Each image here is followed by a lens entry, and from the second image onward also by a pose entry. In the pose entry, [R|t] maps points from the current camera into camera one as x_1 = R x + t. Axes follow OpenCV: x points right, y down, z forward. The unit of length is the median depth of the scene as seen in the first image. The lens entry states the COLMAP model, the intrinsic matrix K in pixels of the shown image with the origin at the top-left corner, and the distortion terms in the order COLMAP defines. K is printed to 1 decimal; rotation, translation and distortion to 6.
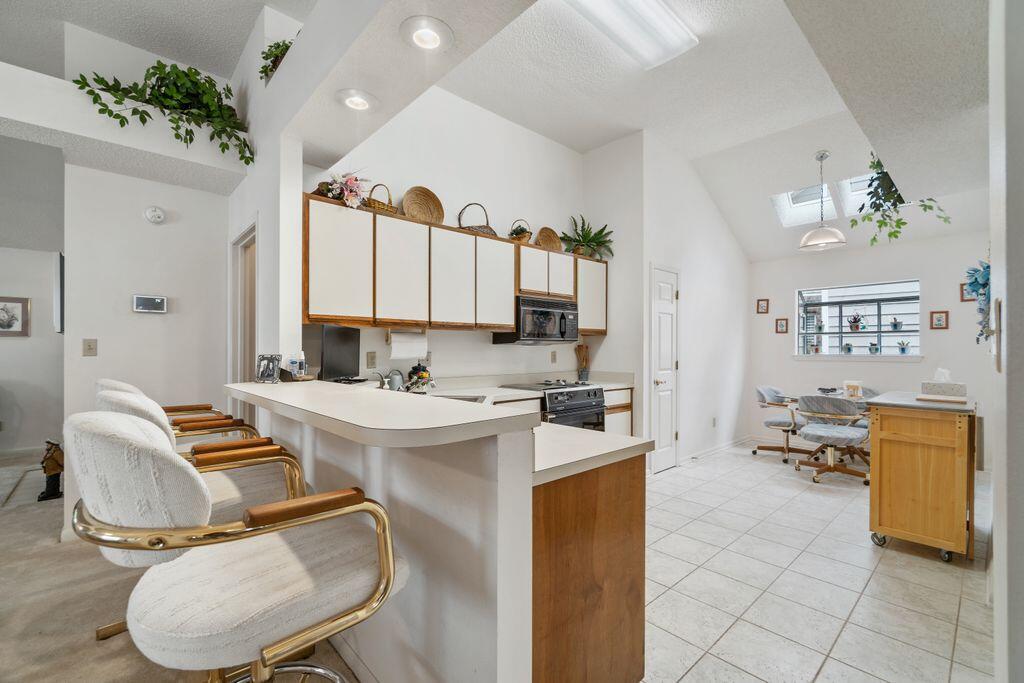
lens RADIAL K [[448.9, 0, 502.6], [0, 448.9, 344.6], [0, 0, 1]] dist [-0.001048, 0.000032]
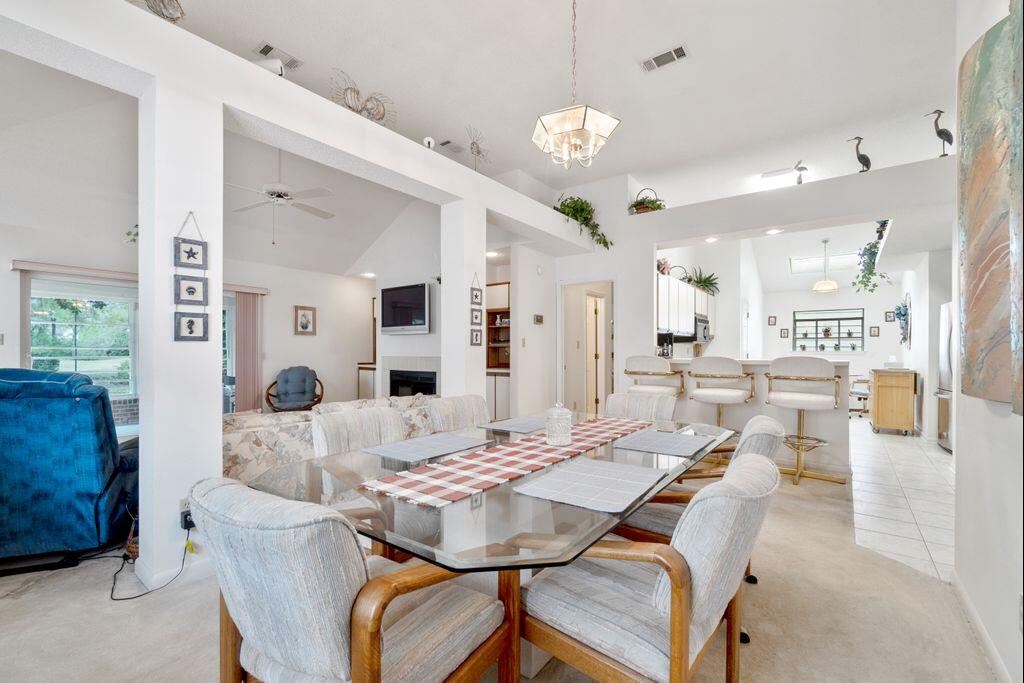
lens RADIAL K [[437.7, 0, 513.2], [0, 437.7, 346.3], [0, 0, 1]] dist [-0.002036, -0.000232]
pose [[0.985227, 0.006178, 0.171141, -0.680528], [-0.006635, 0.999976, 0.002098, 0.009945], [-0.171124, -0.003202, 0.985244, -0.432664]]
